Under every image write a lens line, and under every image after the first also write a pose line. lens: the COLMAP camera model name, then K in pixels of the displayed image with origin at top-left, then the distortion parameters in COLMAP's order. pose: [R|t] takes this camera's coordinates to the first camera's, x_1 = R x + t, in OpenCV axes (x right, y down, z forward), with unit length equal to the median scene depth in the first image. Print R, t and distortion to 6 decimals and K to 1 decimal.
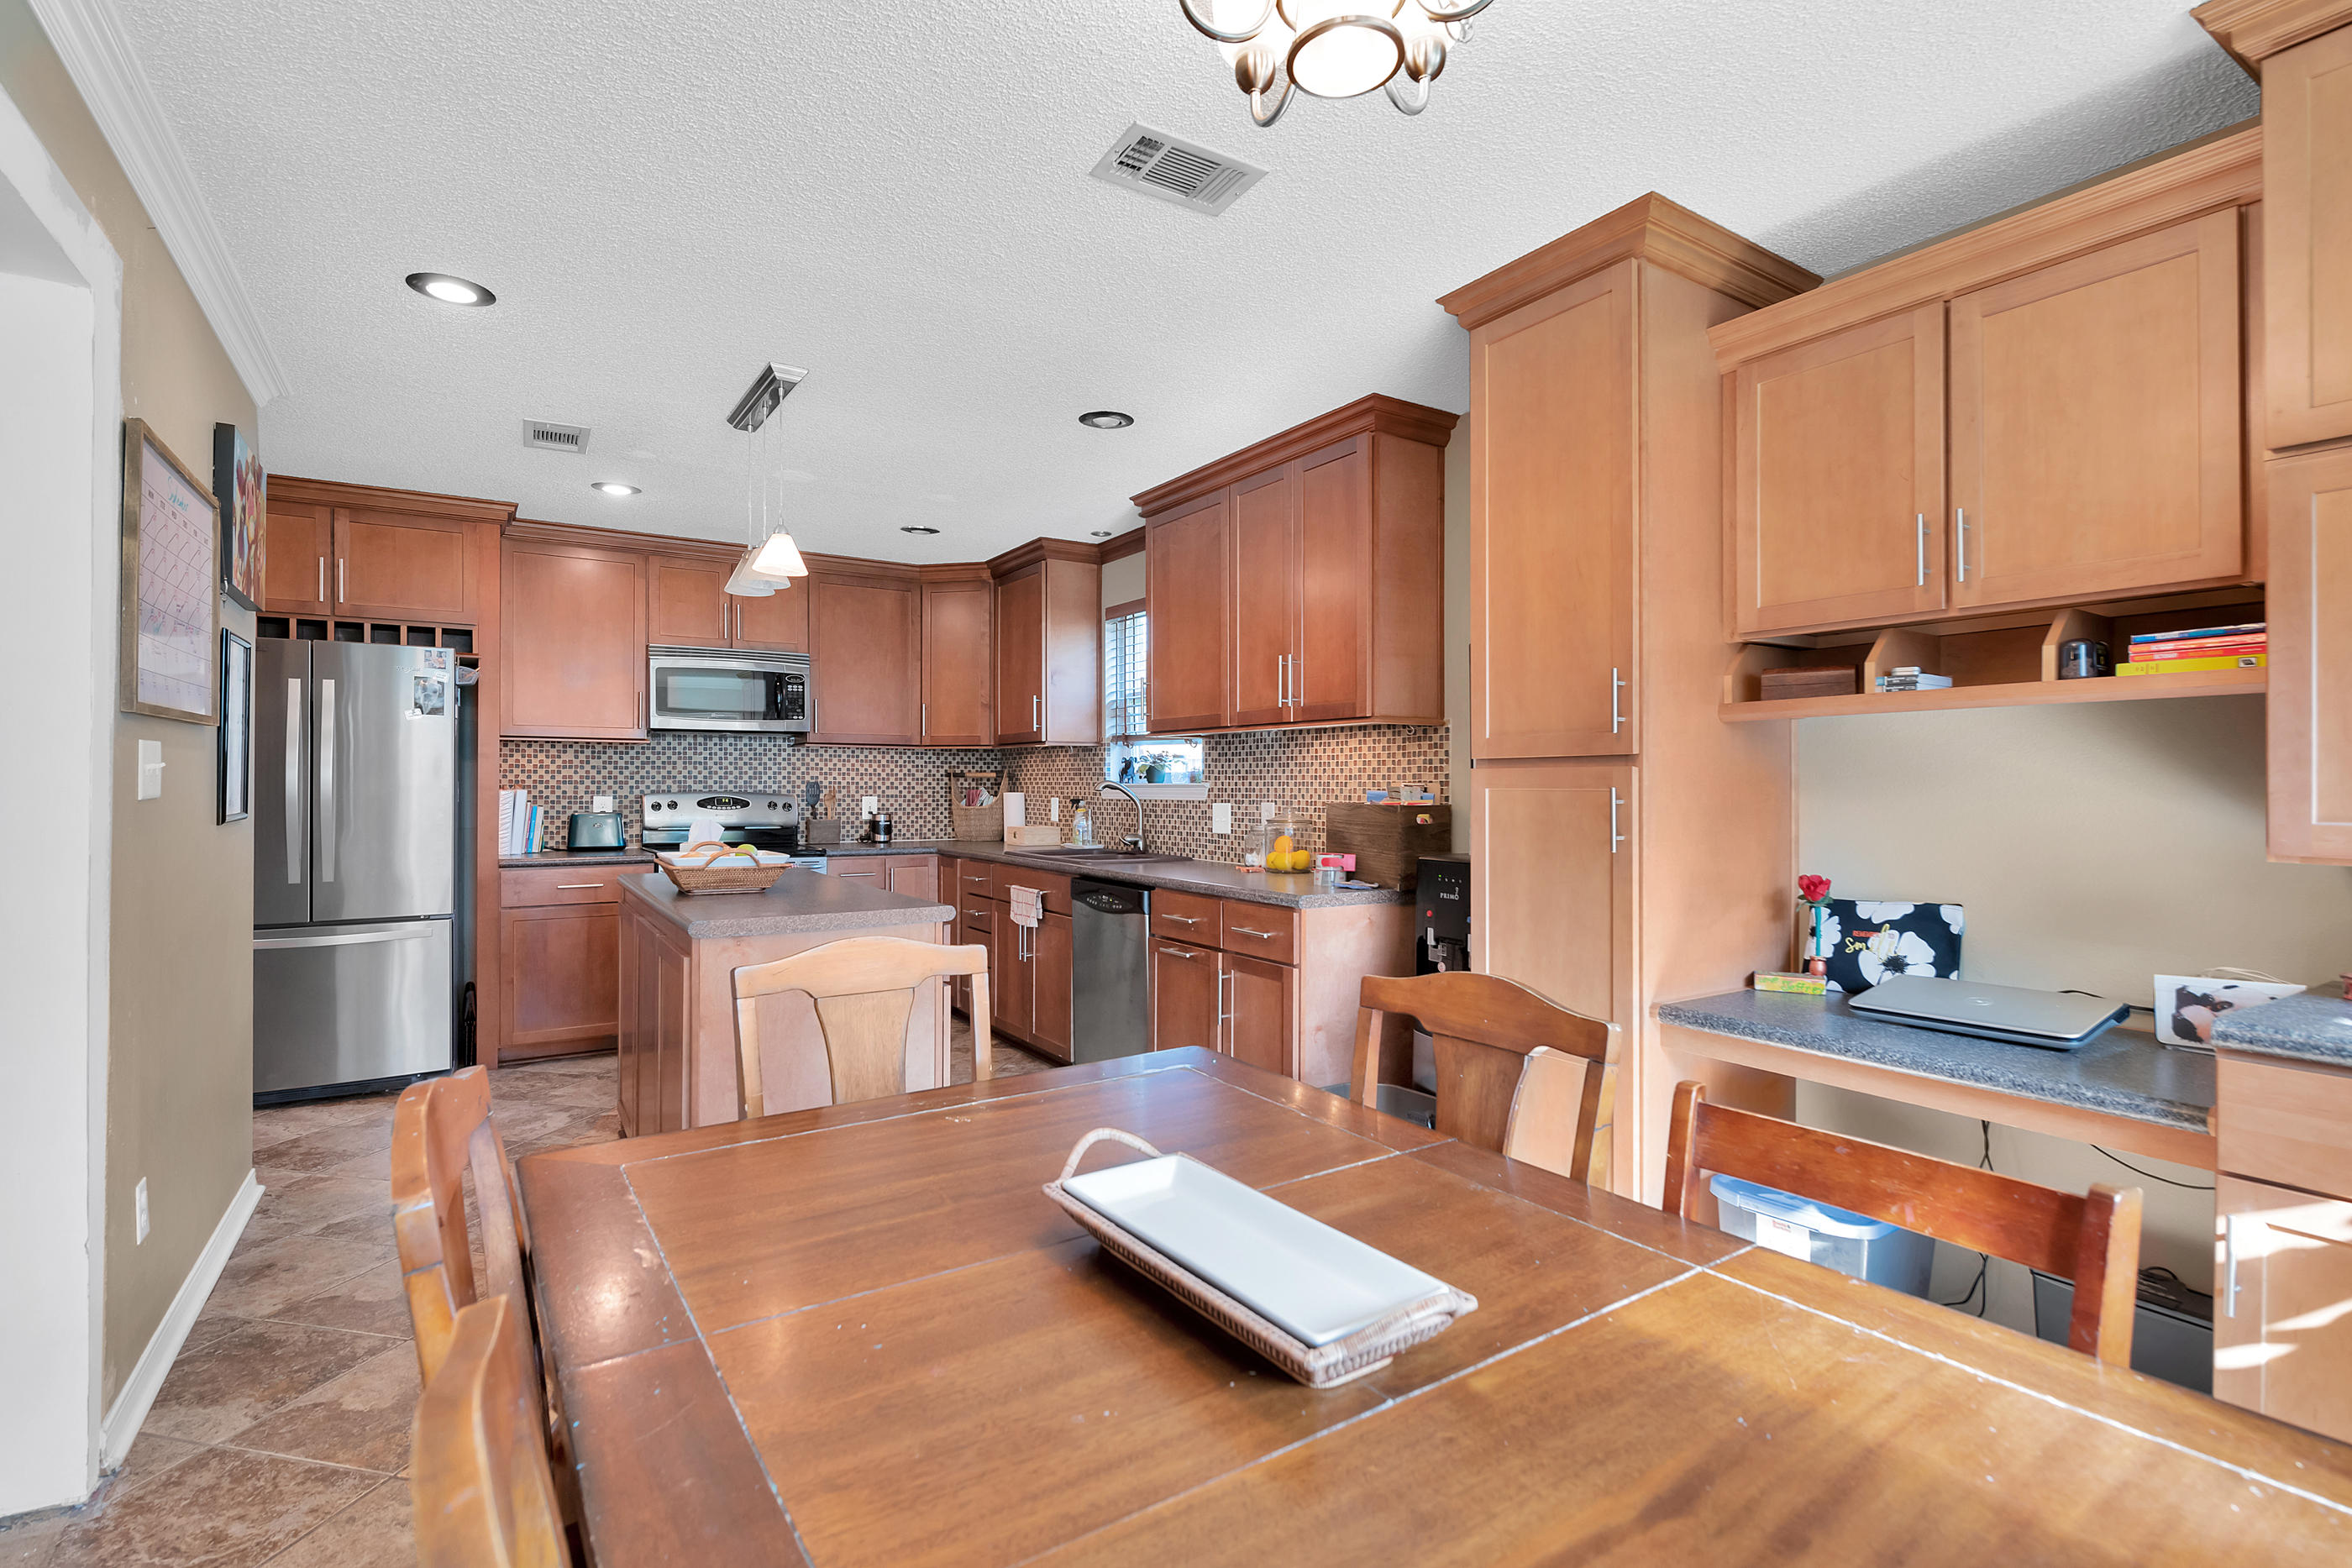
lens RADIAL K [[1219.8, 0, 1186.6], [0, 1219.8, 786.2], [0, 0, 1]] dist [0.001706, -0.000180]
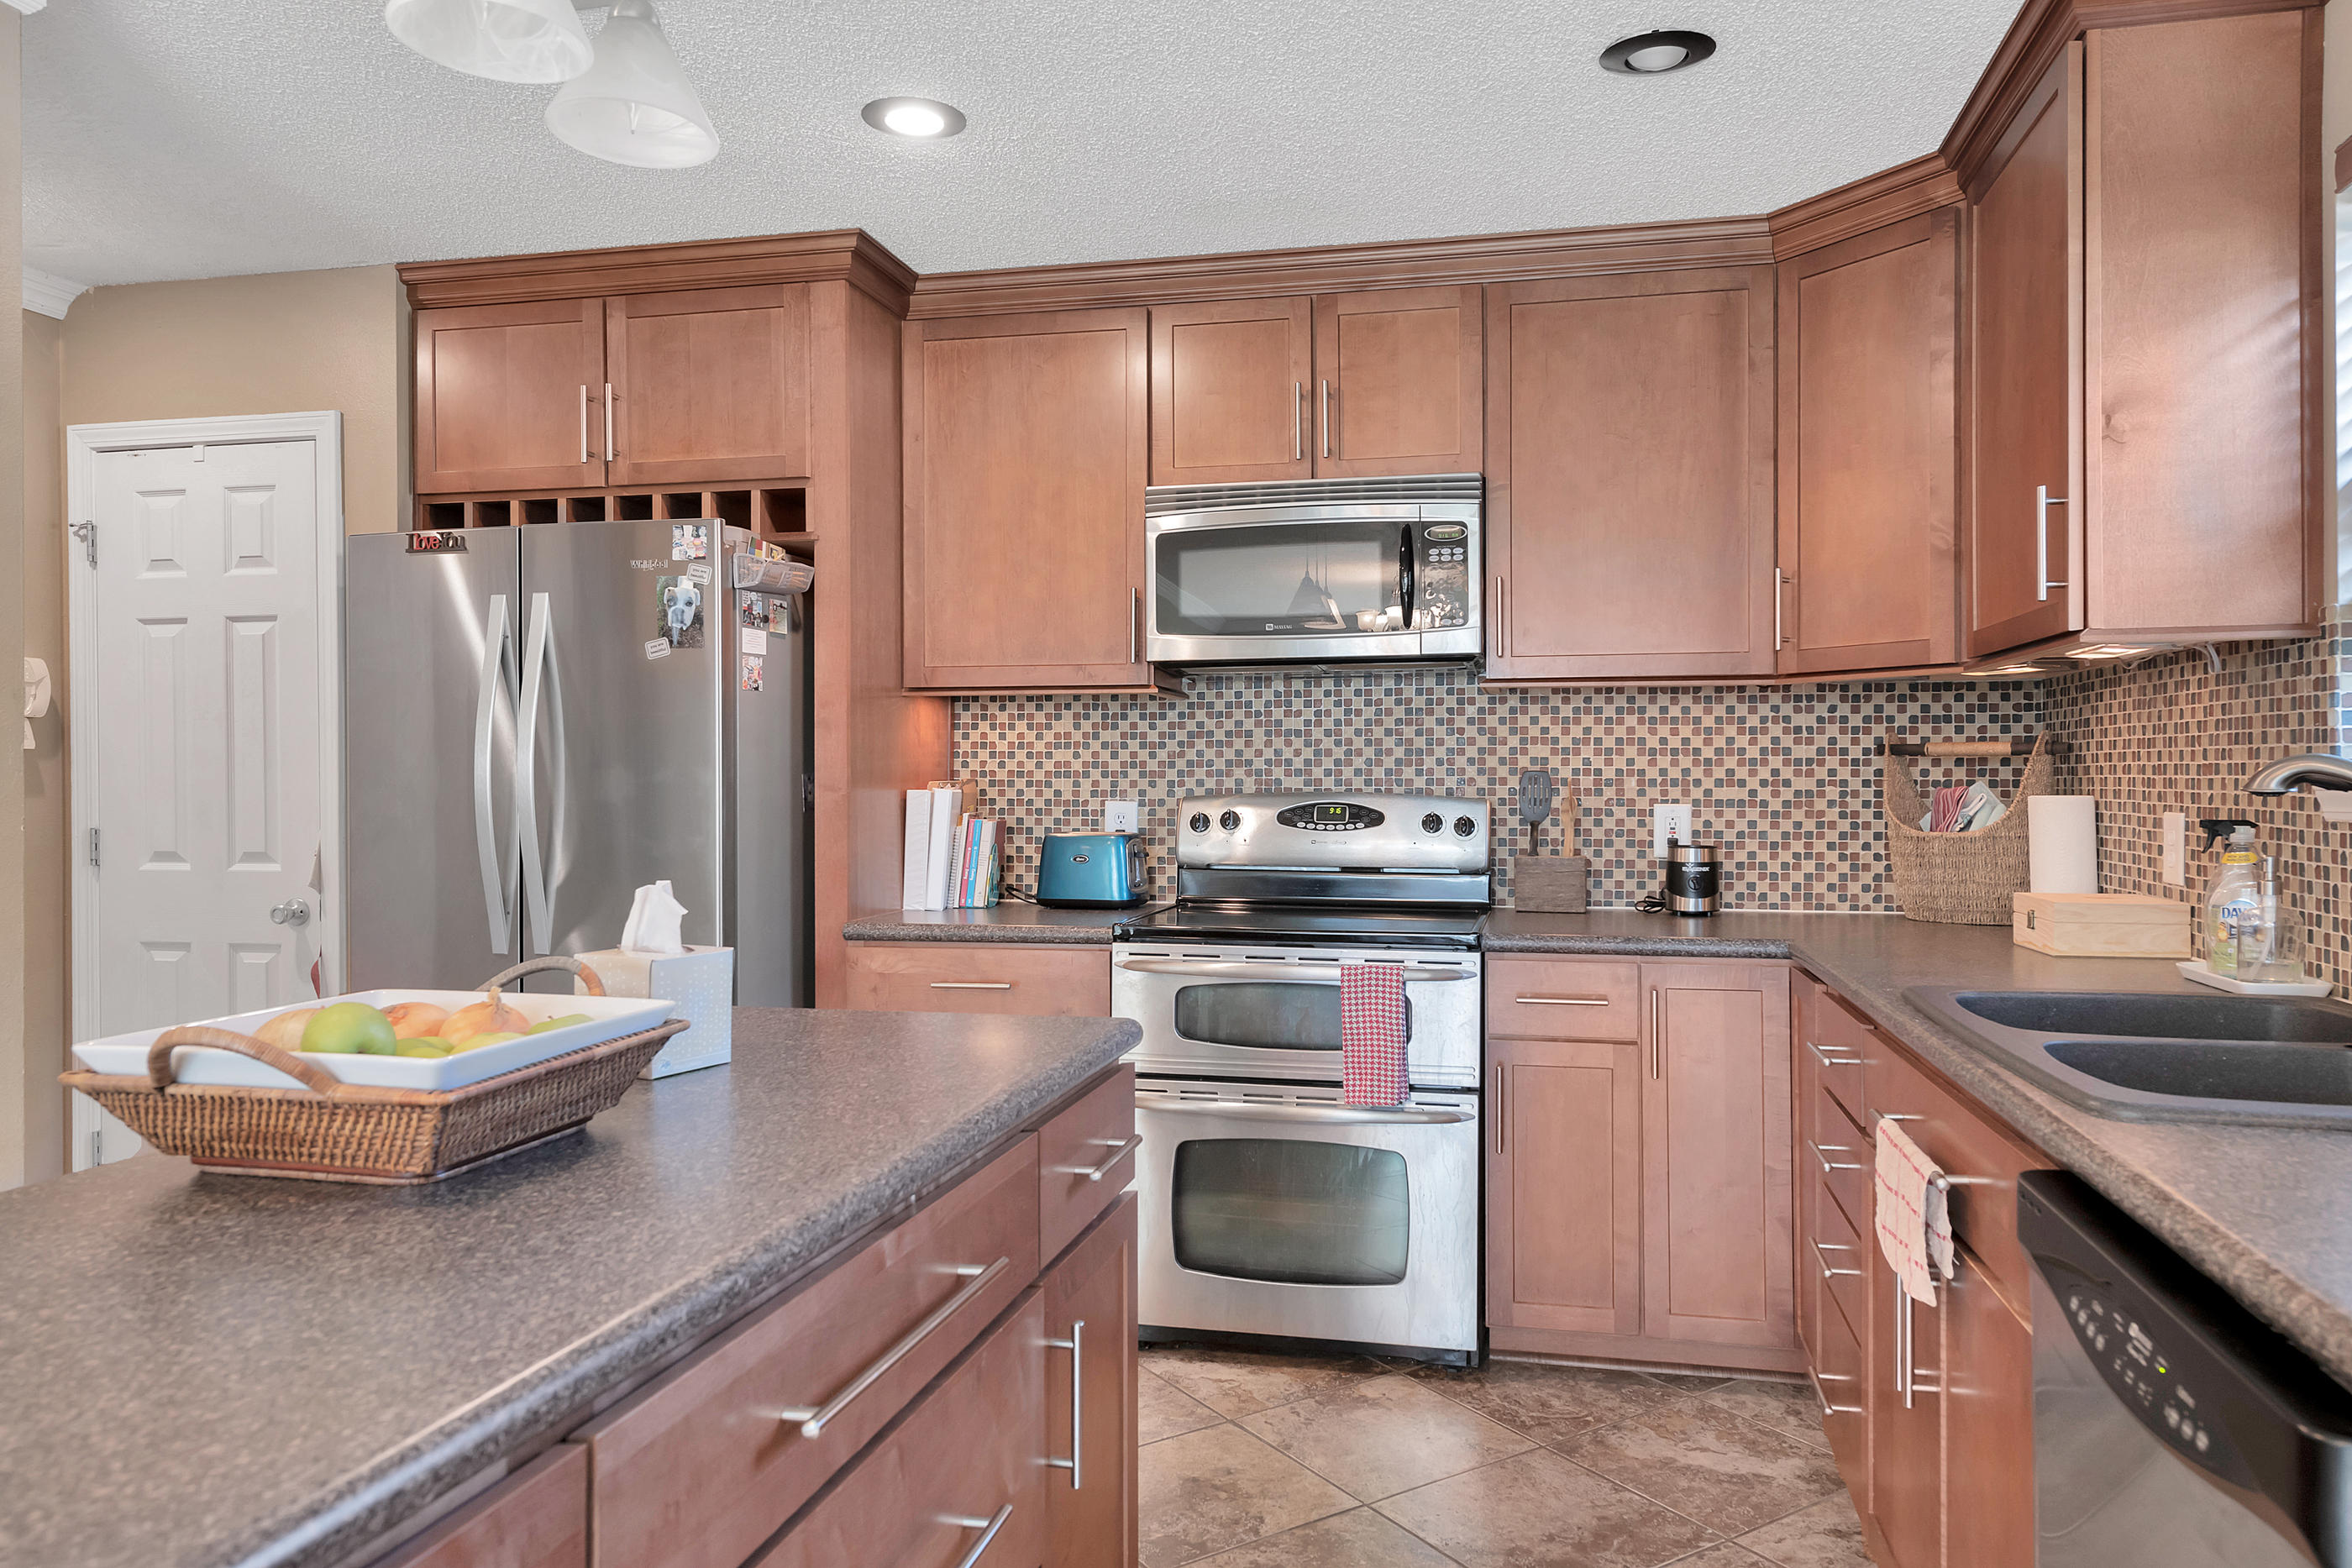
lens RADIAL K [[1542.9, 0, 1150.5], [0, 1542.9, 786.9], [0, 0, 1]] dist [0.018567, -0.008862]
pose [[0.696458, 0.000308, -0.717597, 0.000260], [0.003617, 0.999986, 0.003940, -0.000294], [0.717588, -0.005340, 0.696447, 0.561245]]
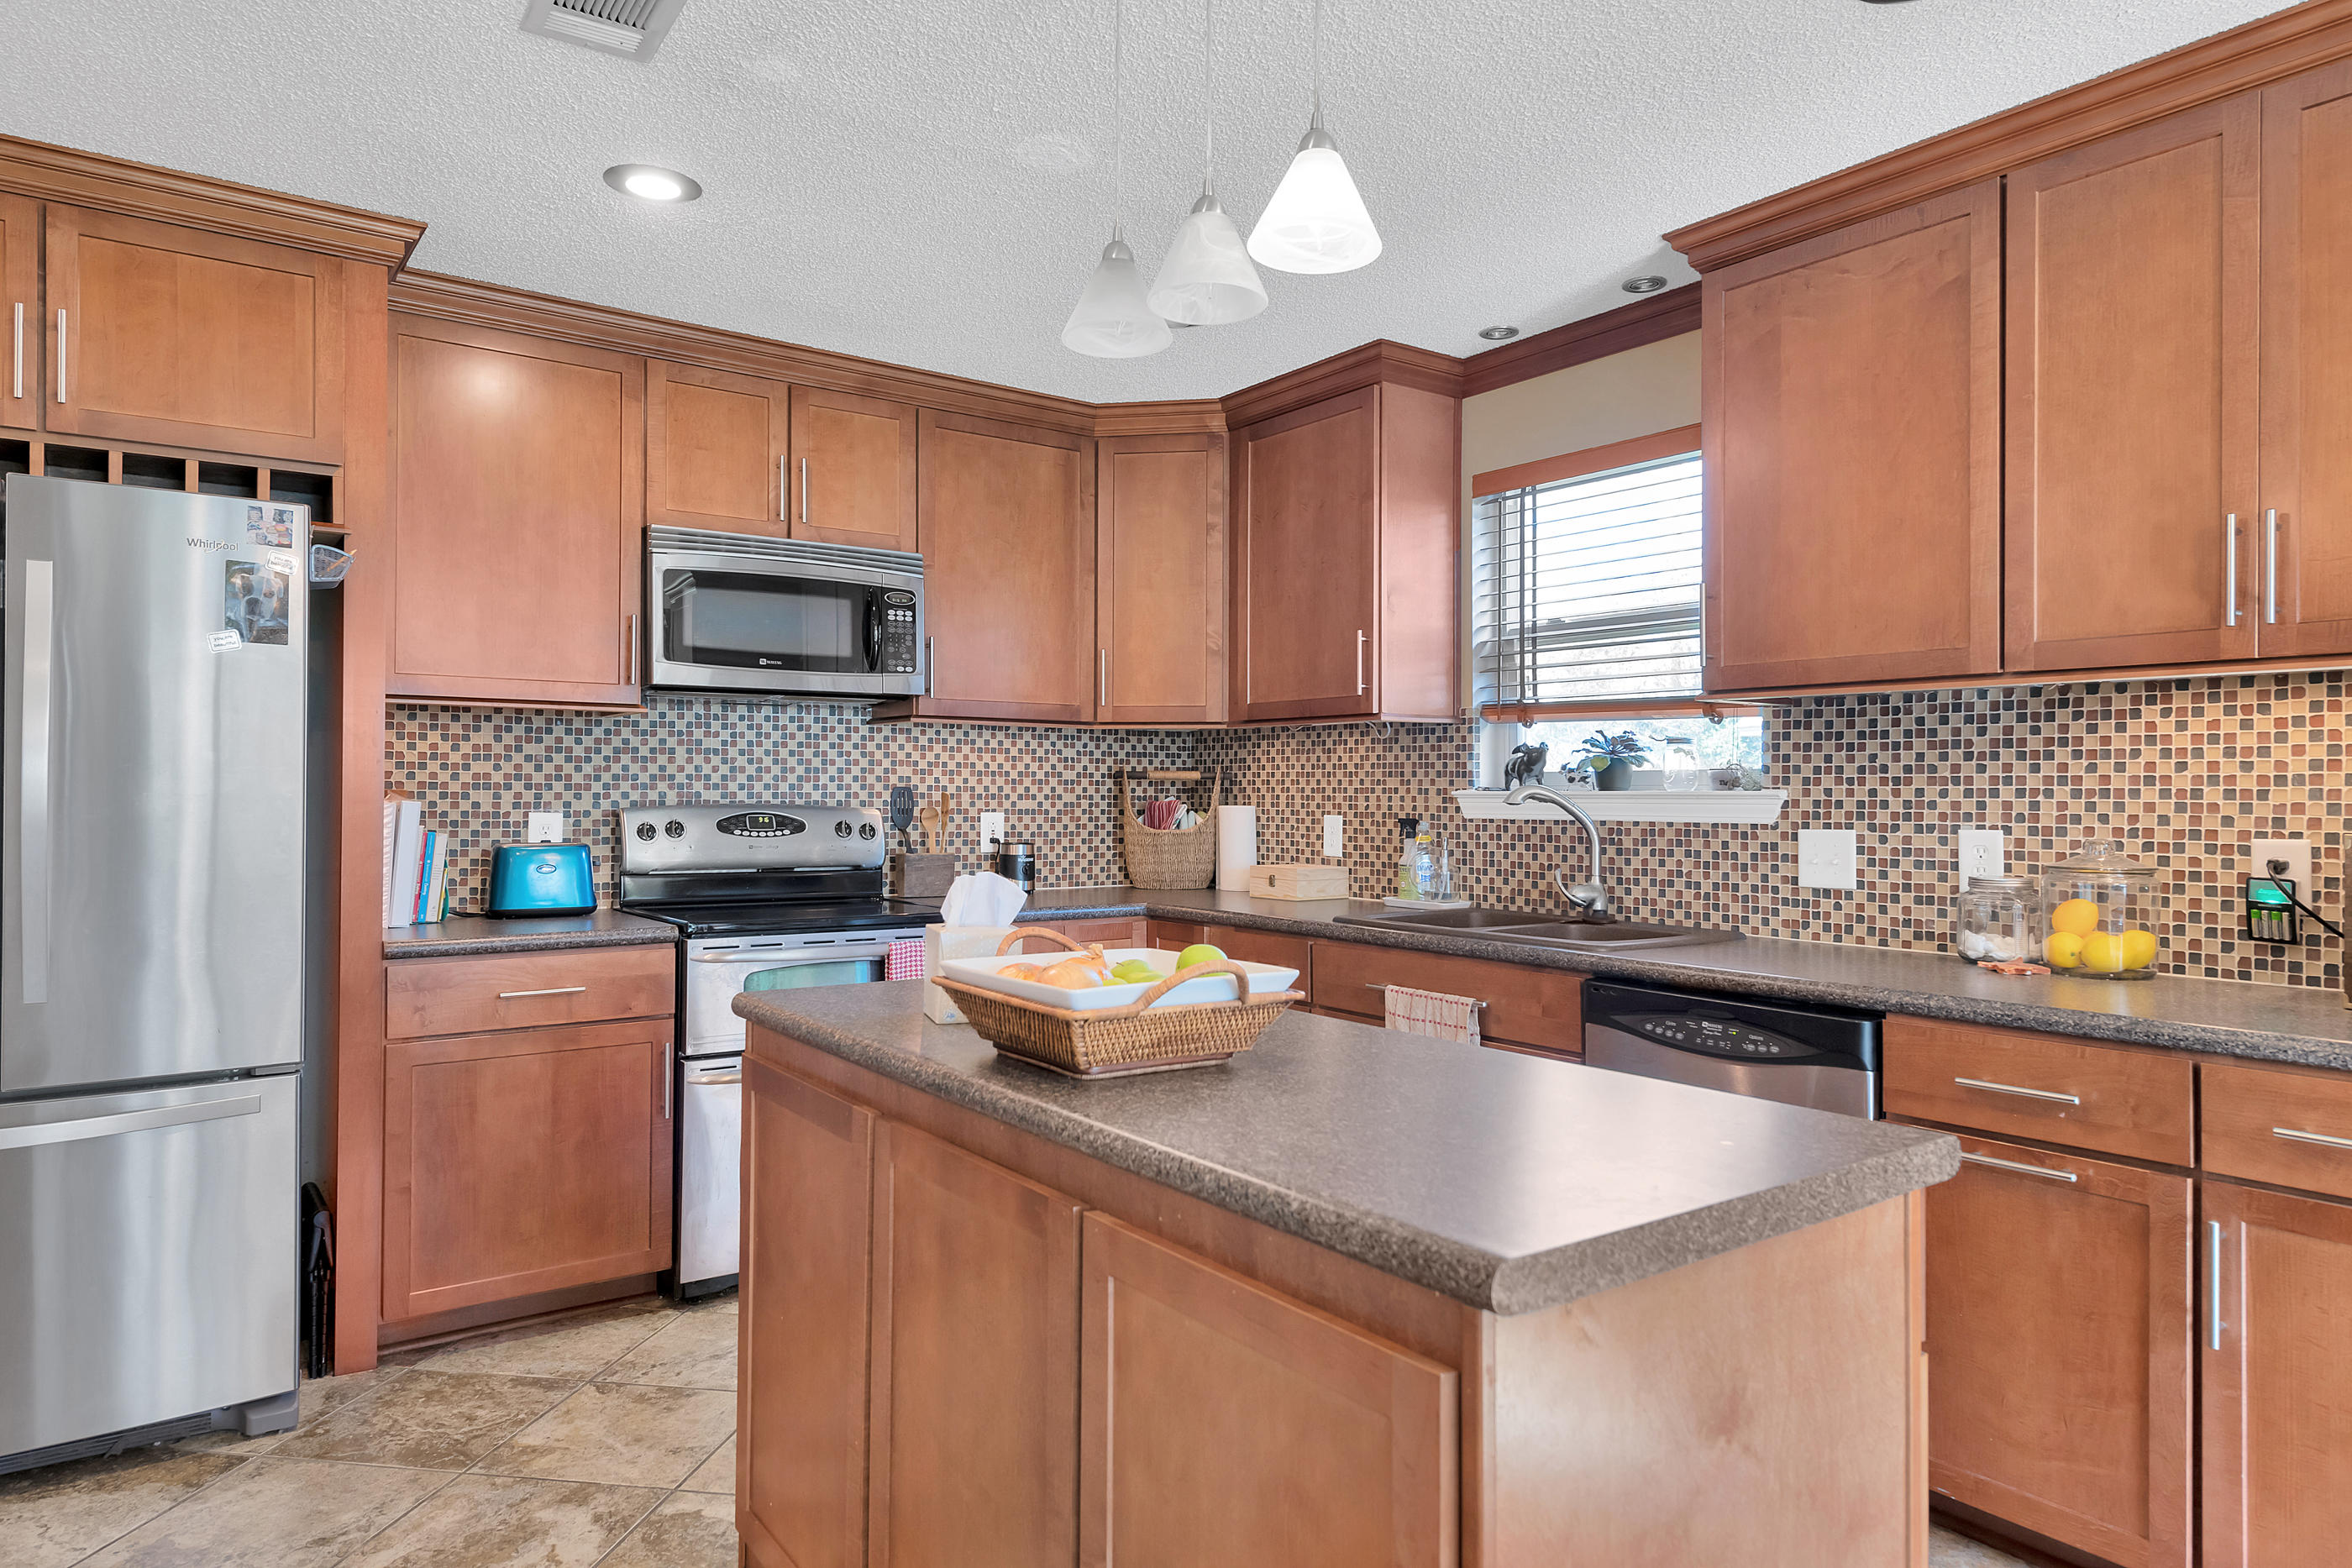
lens RADIAL K [[1542.9, 0, 1173.6], [0, 1542.9, 784.7], [0, 0, 1]] dist [0.018567, -0.008862]
pose [[0.997968, 0.002631, 0.063657, -0.251015], [-0.002286, 0.999982, -0.005487, -0.000877], [-0.063670, 0.005330, 0.997957, 0.311598]]
